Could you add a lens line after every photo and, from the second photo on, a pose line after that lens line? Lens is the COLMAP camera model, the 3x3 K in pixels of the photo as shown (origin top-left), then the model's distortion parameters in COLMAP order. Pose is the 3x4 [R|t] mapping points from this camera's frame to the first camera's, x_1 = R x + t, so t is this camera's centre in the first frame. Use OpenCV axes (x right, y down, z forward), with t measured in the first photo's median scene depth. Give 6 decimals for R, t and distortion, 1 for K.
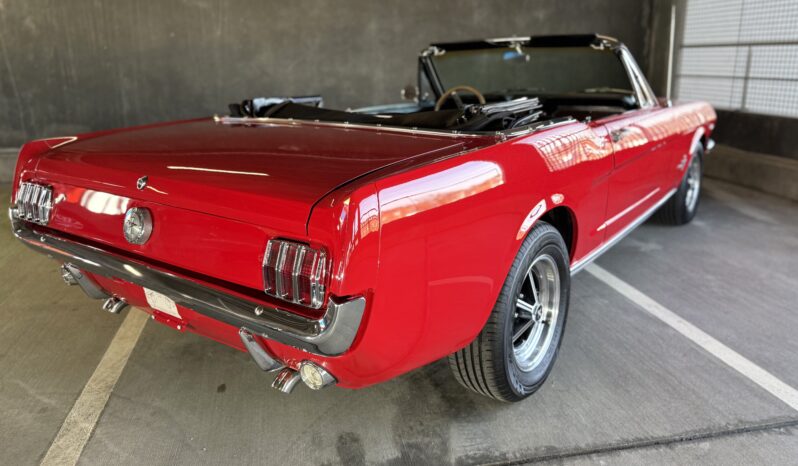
lens RADIAL K [[558.0, 0, 401.5], [0, 558.0, 194.2], [0, 0, 1]] dist [0.045724, -0.059210]
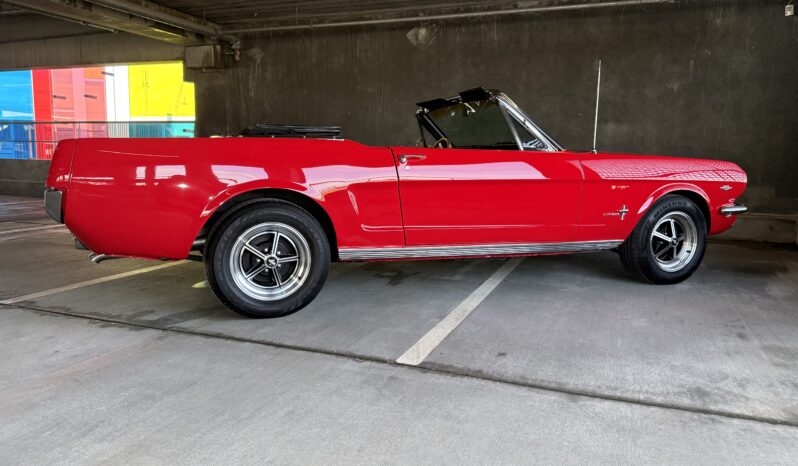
lens RADIAL K [[558.0, 0, 417.4], [0, 558.0, 232.1], [0, 0, 1]] dist [0.045724, -0.059210]
pose [[0.856499, 0.088663, -0.508477, 0.599484], [-0.138328, 0.988528, -0.060636, 0.078242], [0.497268, 0.122271, 0.858938, -0.036197]]
